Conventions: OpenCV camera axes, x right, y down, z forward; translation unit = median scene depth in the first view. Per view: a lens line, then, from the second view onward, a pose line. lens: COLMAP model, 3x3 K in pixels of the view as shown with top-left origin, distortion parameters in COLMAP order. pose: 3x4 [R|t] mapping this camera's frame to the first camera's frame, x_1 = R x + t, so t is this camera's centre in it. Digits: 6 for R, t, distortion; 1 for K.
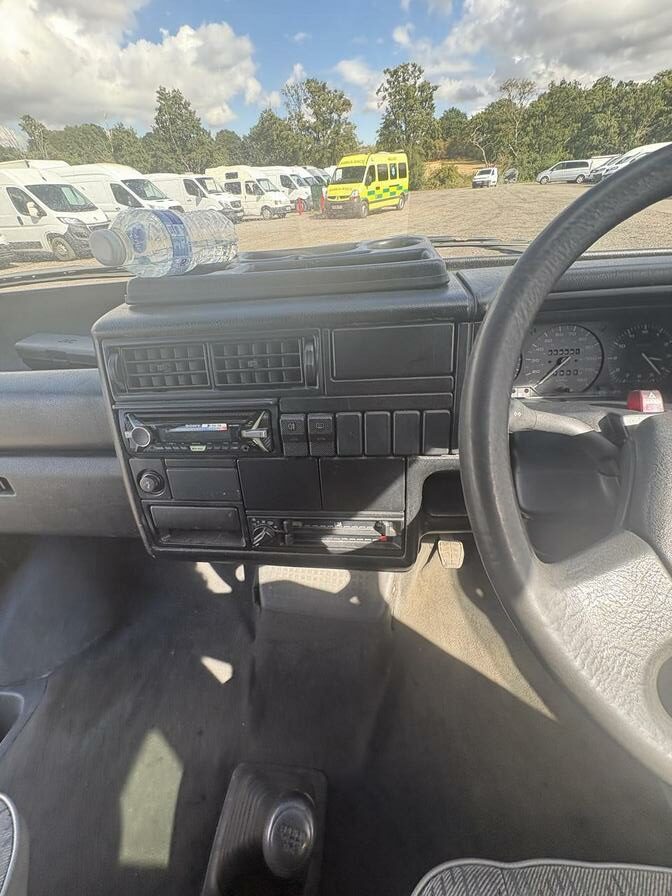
lens RADIAL K [[358.2, 0, 334.5], [0, 358.2, 447.9], [0, 0, 1]] dist [0.001433, 0.000359]
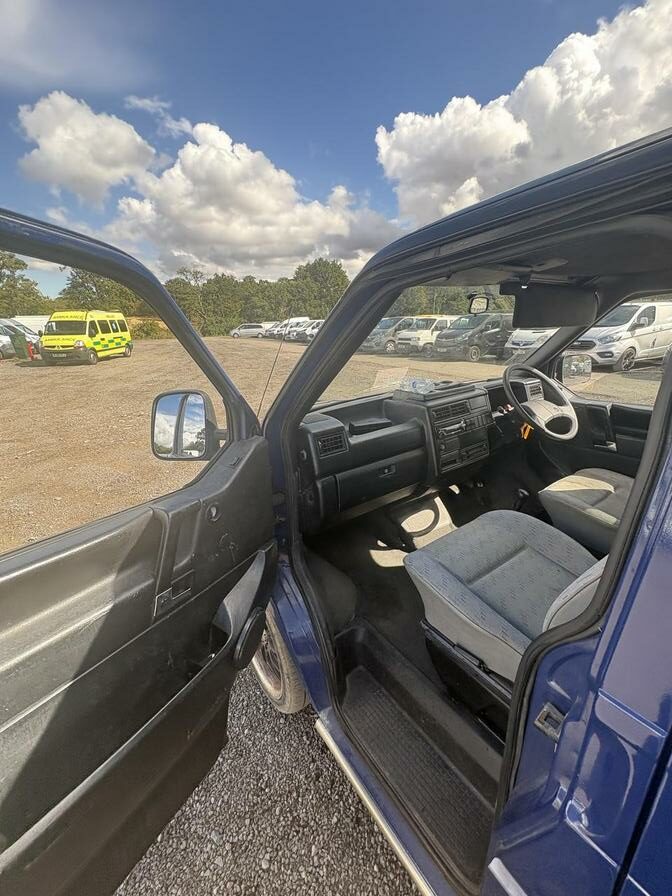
lens RADIAL K [[358.2, 0, 334.5], [0, 358.2, 447.9], [0, 0, 1]] dist [0.001433, 0.000359]
pose [[0.756851, -0.171440, 0.630702, -0.074359], [0.367866, 0.909362, -0.194258, 0.008209], [-0.540233, 0.379038, 0.751318, -0.020345]]
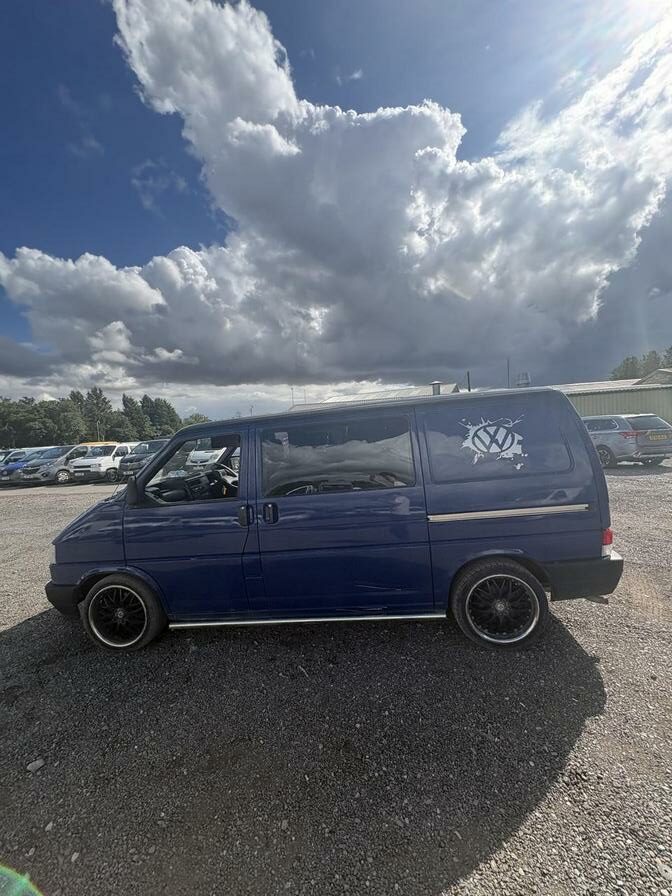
lens RADIAL K [[366.7, 0, 339.9], [0, 366.7, 434.7], [0, 0, 1]] dist [0.001590, 0.000205]
pose [[0.013835, 0.055716, 0.998351, -0.188328], [0.641989, 0.764976, -0.051588, 0.032889], [-0.766589, 0.641644, -0.025186, -0.045537]]
